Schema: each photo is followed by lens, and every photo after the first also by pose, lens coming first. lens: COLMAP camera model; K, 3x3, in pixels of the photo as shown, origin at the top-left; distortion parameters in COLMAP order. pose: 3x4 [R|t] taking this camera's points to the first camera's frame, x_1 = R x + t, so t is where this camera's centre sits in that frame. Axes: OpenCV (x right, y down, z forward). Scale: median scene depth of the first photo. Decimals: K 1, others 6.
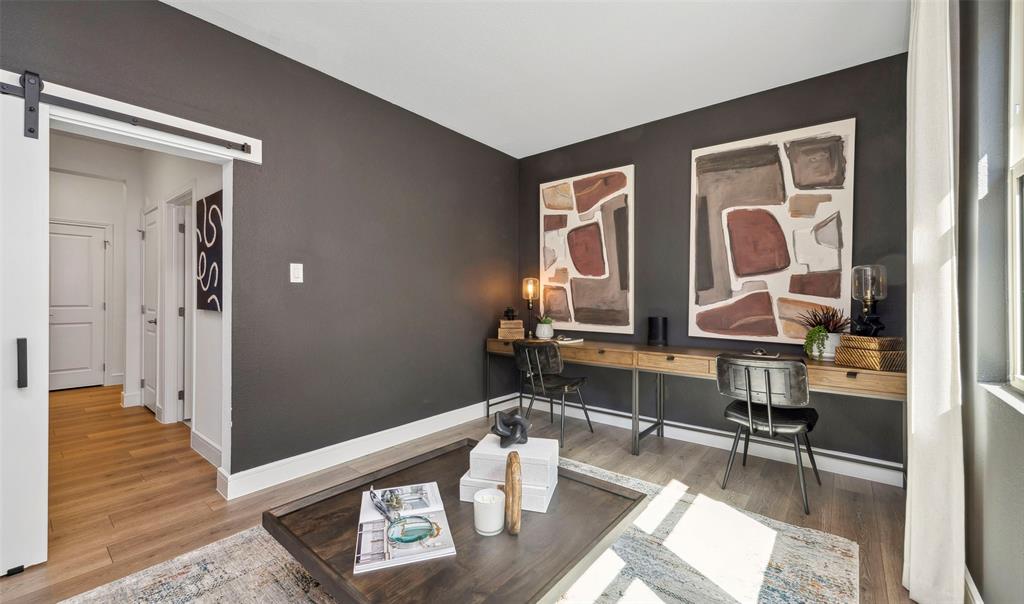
lens RADIAL K [[405.3, 0, 512.1], [0, 405.3, 294.6], [0, 0, 1]] dist [0.000193, -0.000063]
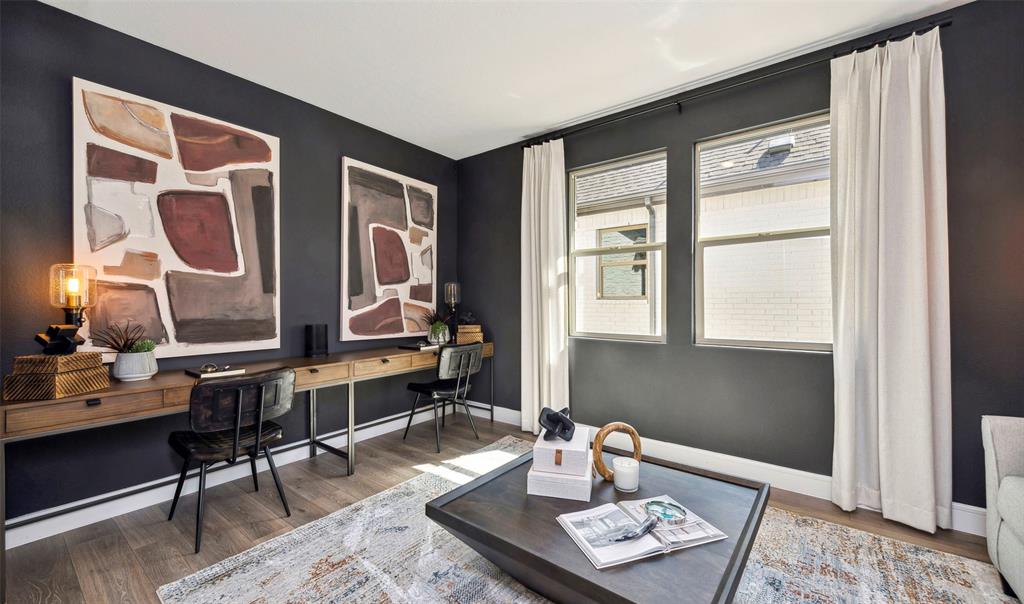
lens RADIAL K [[400.8, 0, 512.0], [0, 400.8, 302.0], [0, 0, 1]] dist [-0.000429, -0.000128]
pose [[-0.026142, 0.002630, 0.999655, -0.578535], [0.000262, 0.999997, -0.002624, 0.008506], [-0.999658, 0.000194, -0.026143, 0.628492]]
